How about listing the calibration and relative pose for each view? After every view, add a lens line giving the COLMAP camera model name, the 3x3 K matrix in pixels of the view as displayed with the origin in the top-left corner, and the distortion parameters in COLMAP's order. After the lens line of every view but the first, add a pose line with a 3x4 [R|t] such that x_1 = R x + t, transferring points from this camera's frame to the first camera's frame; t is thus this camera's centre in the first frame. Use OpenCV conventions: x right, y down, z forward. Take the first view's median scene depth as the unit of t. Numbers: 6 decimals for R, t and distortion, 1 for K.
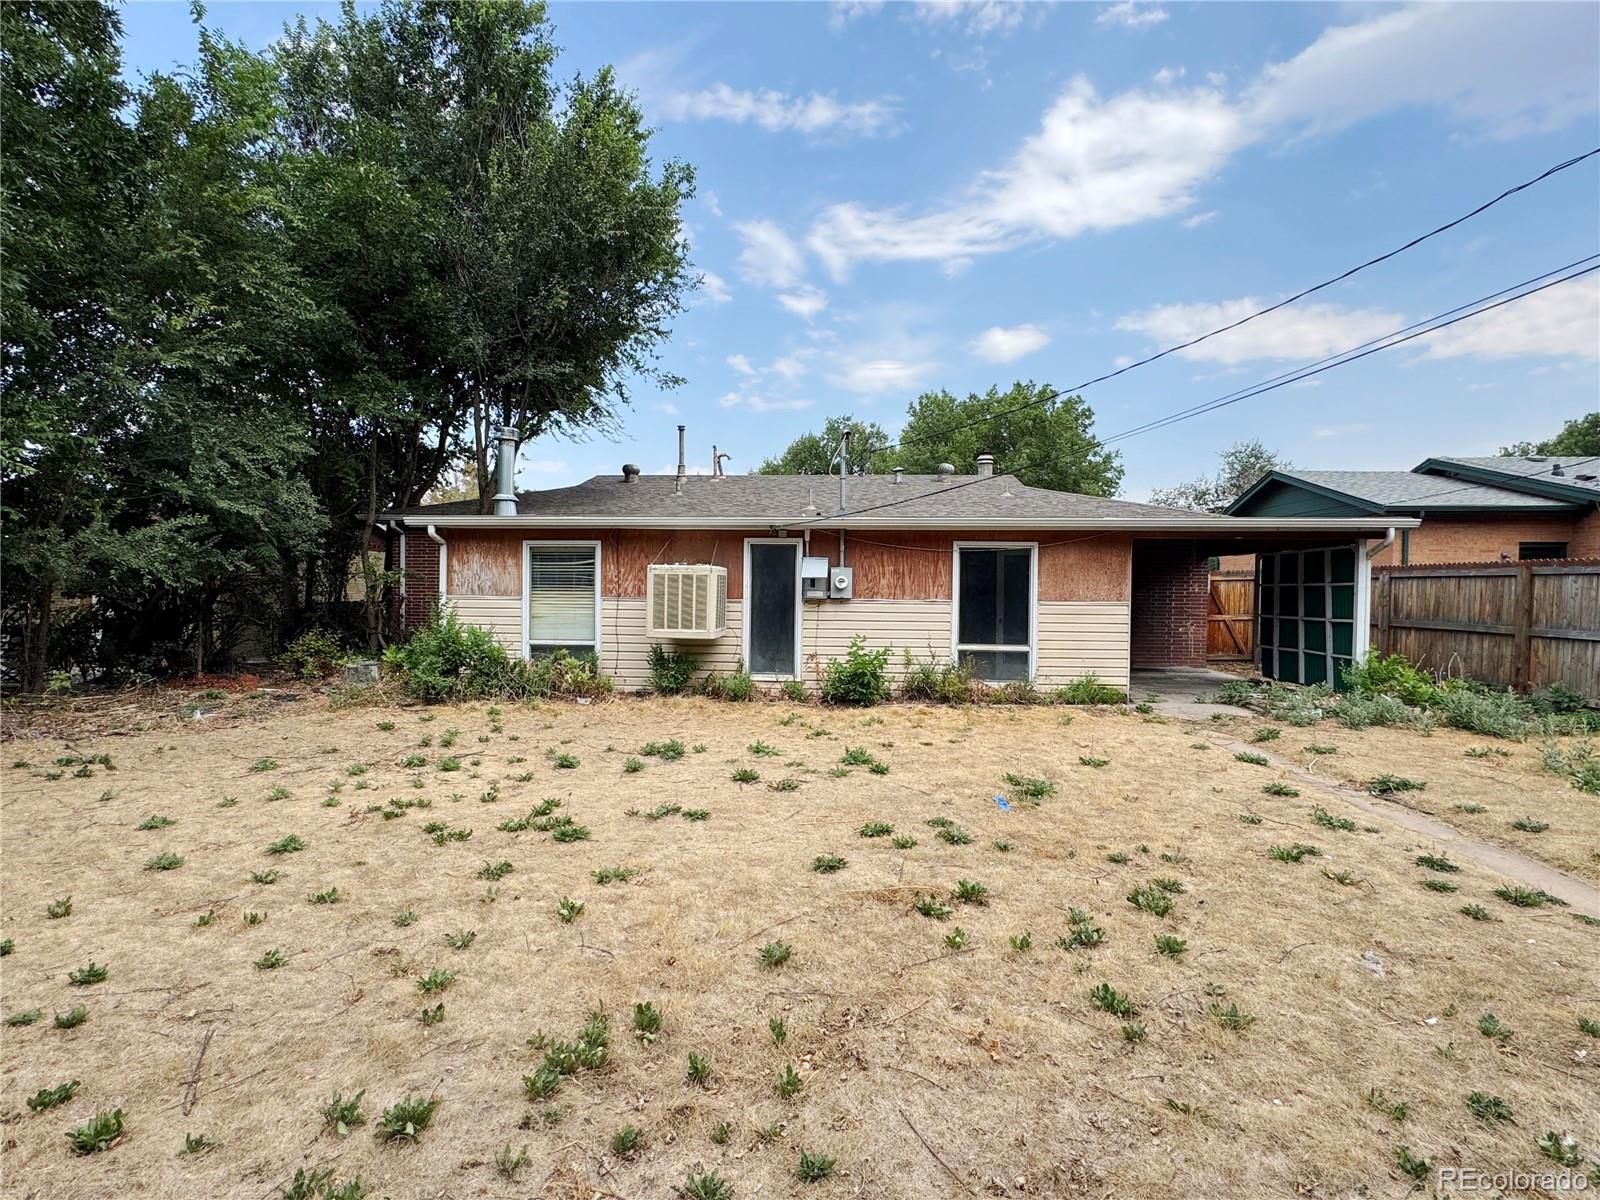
lens RADIAL K [[745.7, 0, 739.8], [0, 745.7, 606.0], [0, 0, 1]] dist [0.008817, 0.000428]
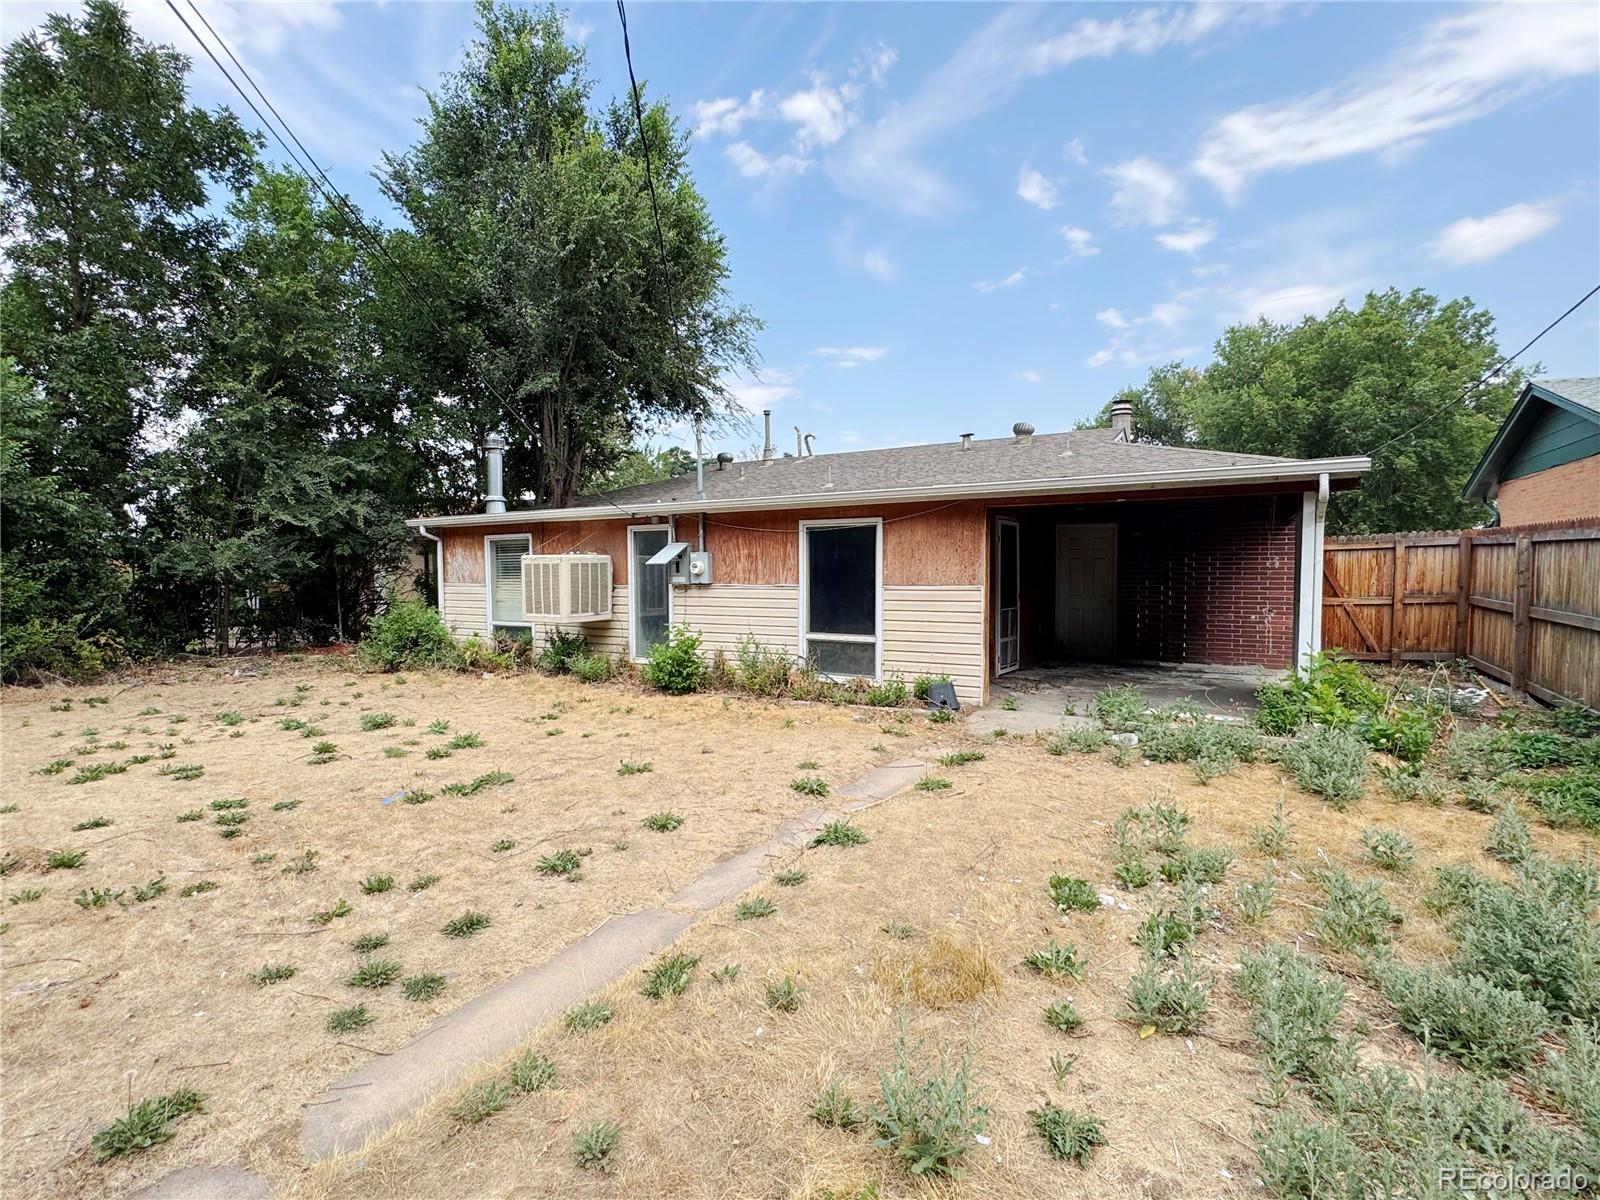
lens RADIAL K [[723.8, 0, 750.6], [0, 723.8, 596.2], [0, 0, 1]] dist [-0.003896, -0.001546]
pose [[0.901233, -0.000343, -0.433335, 0.608329], [0.008870, 0.999805, 0.017655, -0.010000], [0.433245, -0.019755, 0.901060, 0.169464]]
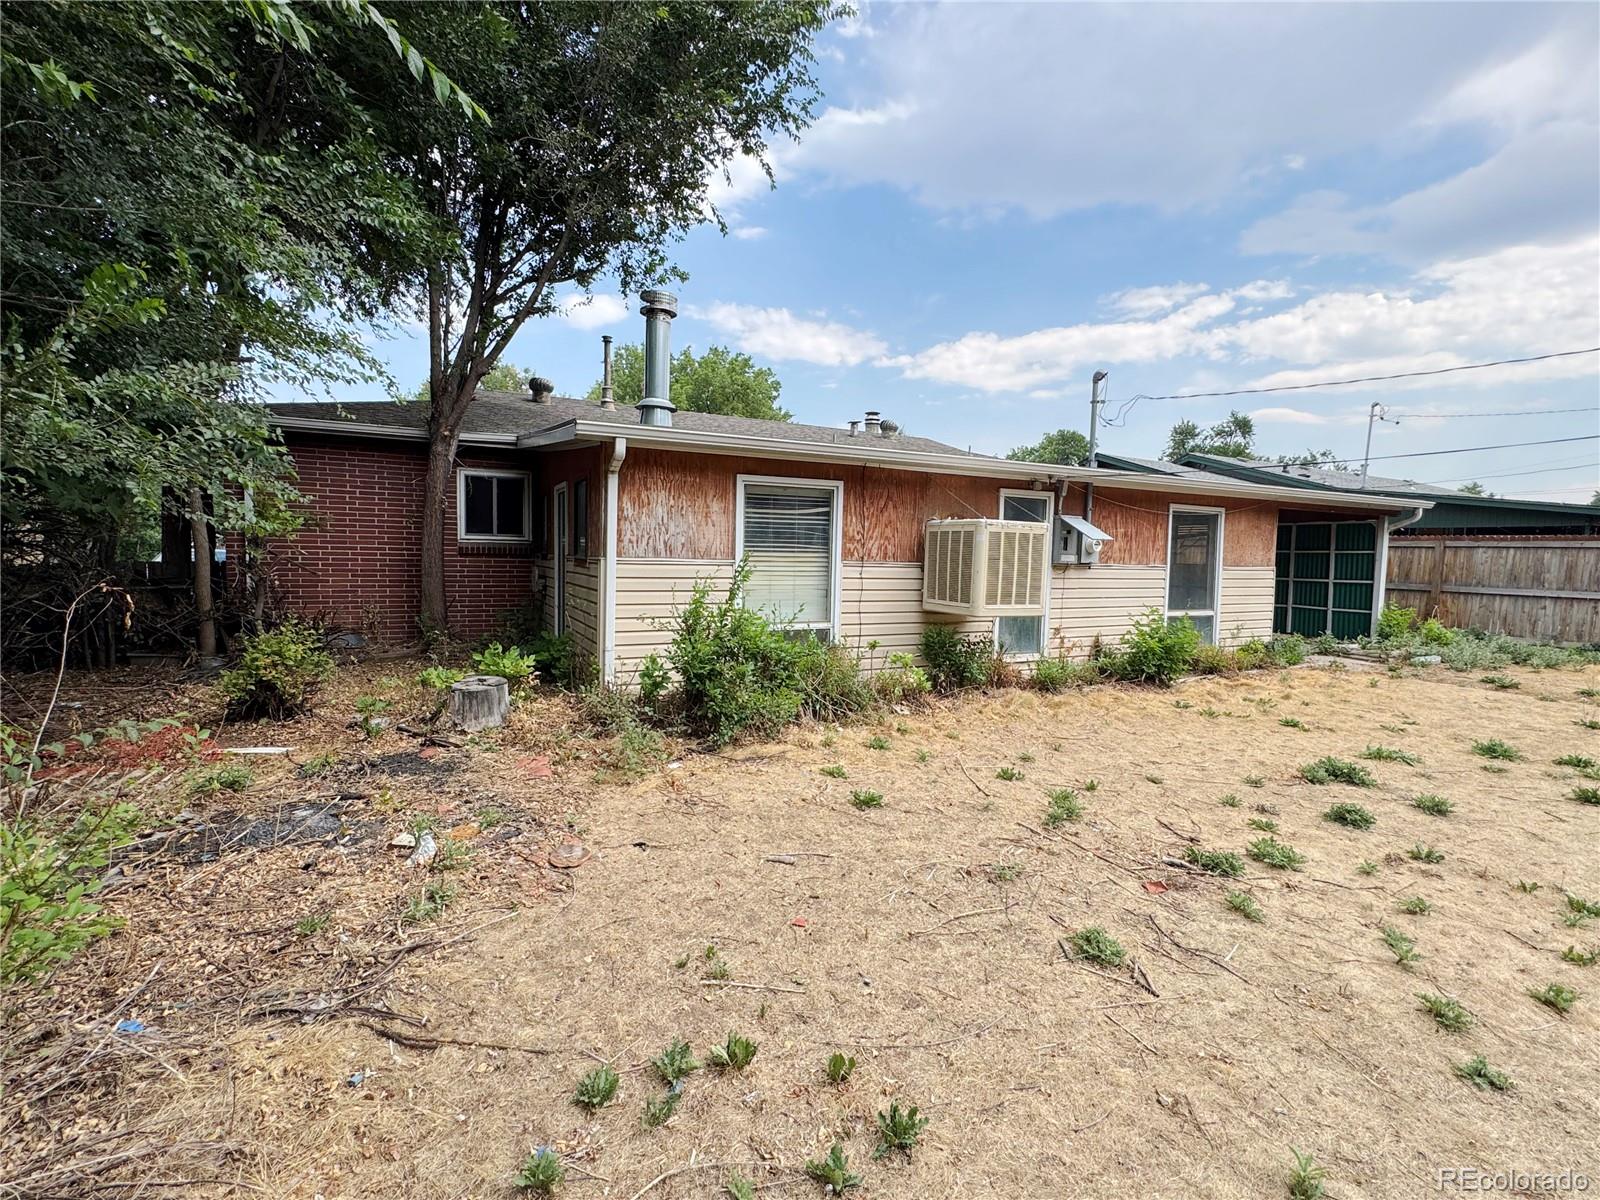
lens RADIAL K [[723.8, 0, 750.6], [0, 723.8, 596.2], [0, 0, 1]] dist [-0.003896, -0.001546]
pose [[0.854918, -0.024783, 0.518170, -0.649207], [-0.002250, 0.998672, 0.051477, -0.014627], [-0.518758, -0.045174, 0.853727, 0.474750]]
